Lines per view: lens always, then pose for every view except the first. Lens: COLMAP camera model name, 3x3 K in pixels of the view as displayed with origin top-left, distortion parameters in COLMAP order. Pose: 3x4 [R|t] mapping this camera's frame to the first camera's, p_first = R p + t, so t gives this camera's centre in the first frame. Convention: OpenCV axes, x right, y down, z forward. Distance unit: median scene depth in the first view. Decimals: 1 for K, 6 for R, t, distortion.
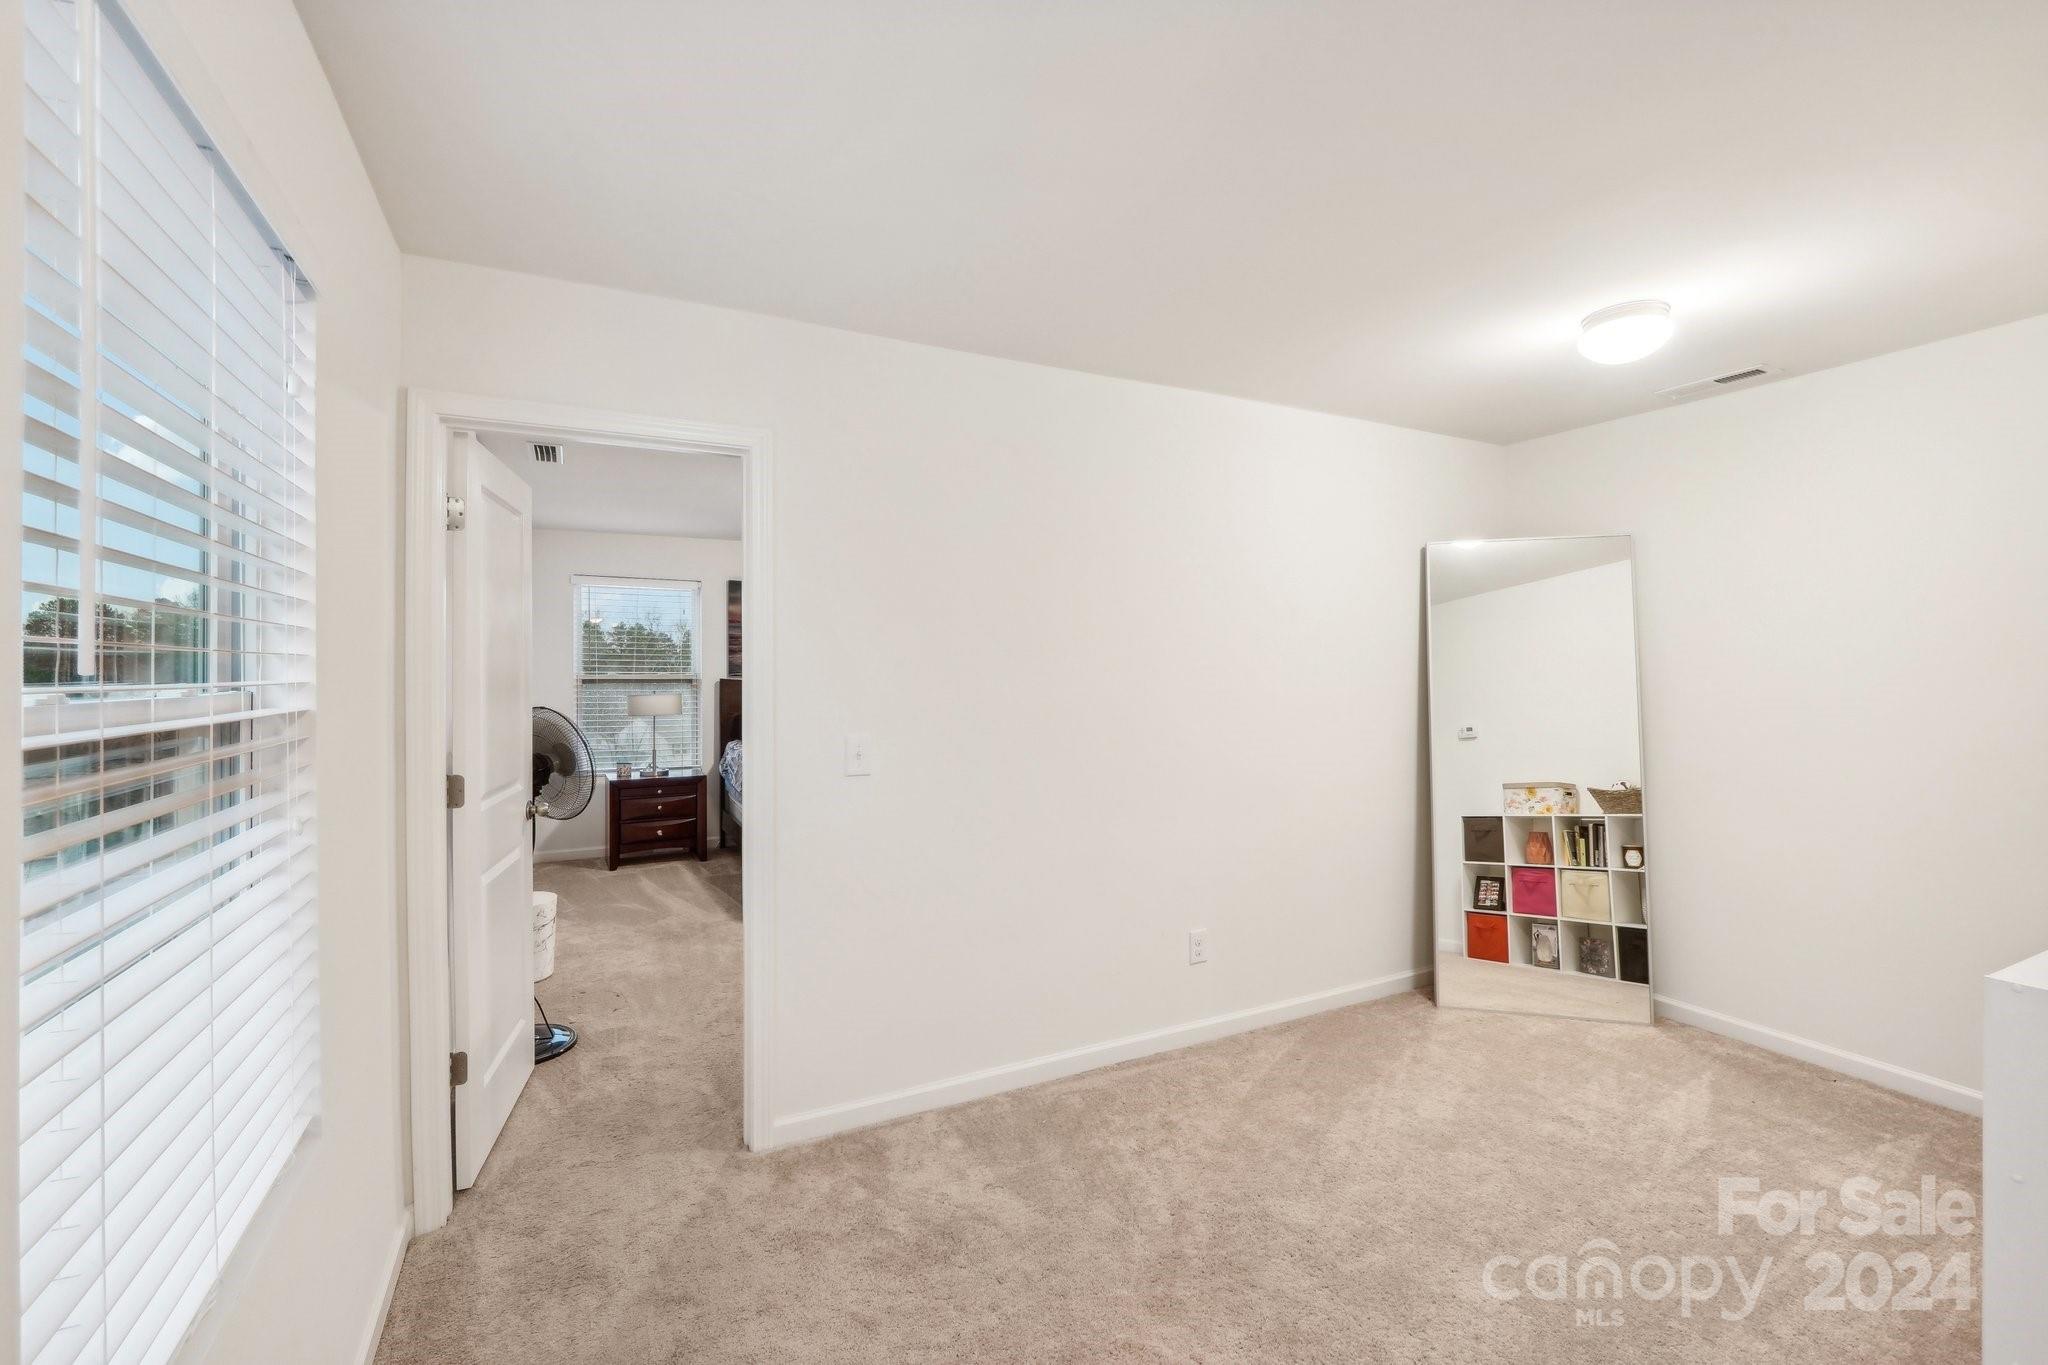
lens RADIAL K [[891.6, 0, 1027.1], [0, 891.6, 672.7], [0, 0, 1]] dist [-0.016000, 0.006858]
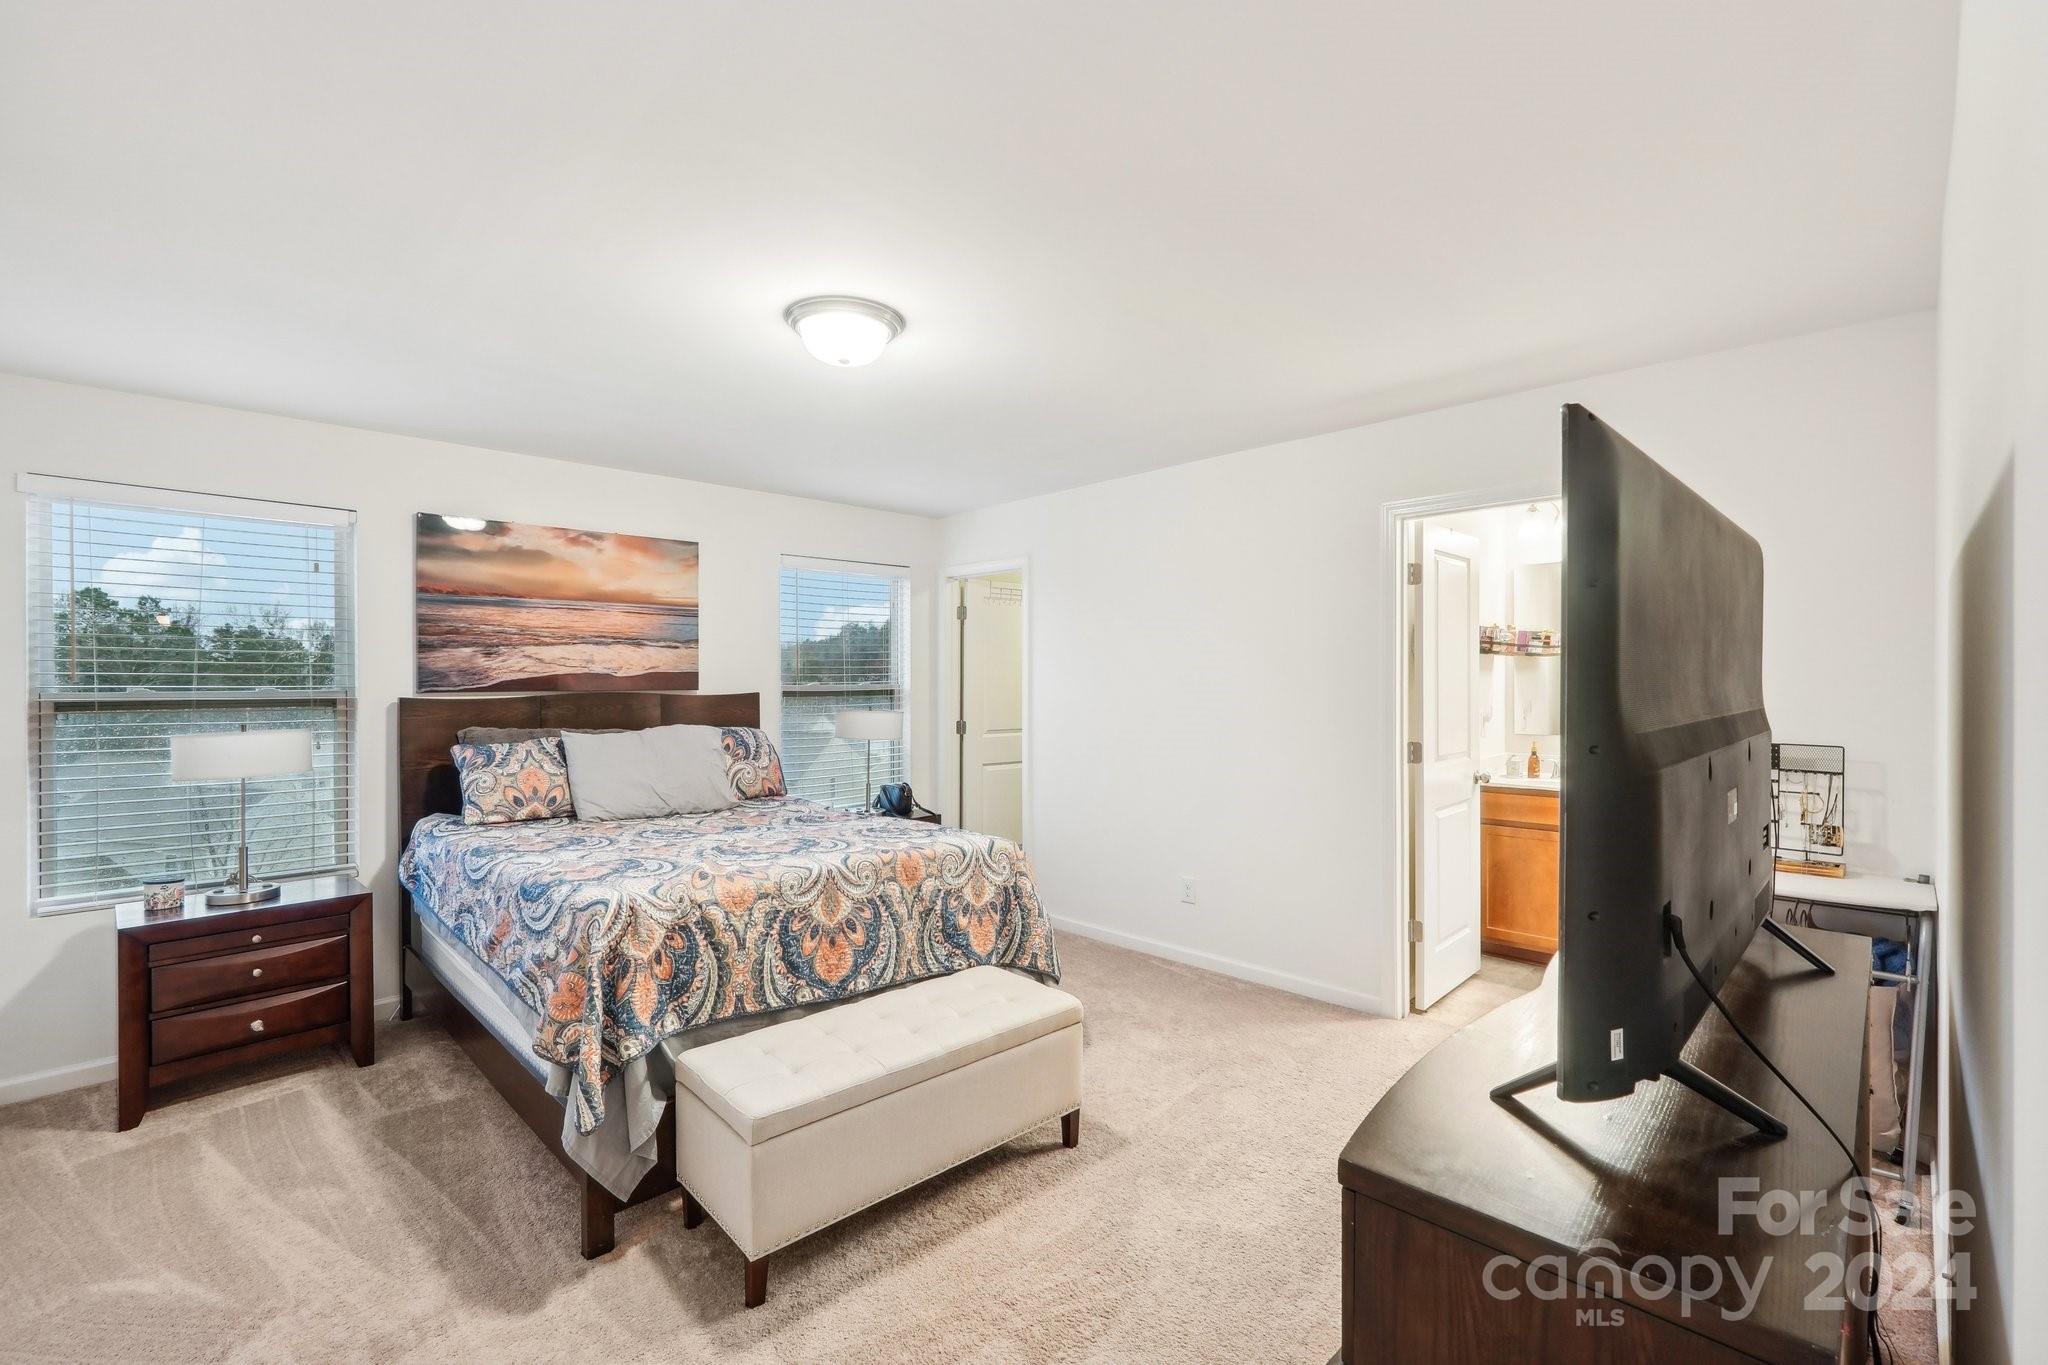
lens RADIAL K [[891.6, 0, 1023.6], [0, 891.6, 683.7], [0, 0, 1]] dist [-0.016000, 0.006858]
pose [[0.954353, -0.003357, 0.298662, -0.159221], [0.003885, 0.999992, -0.001177, 0.000308], [-0.298656, 0.002284, 0.954358, 0.416720]]
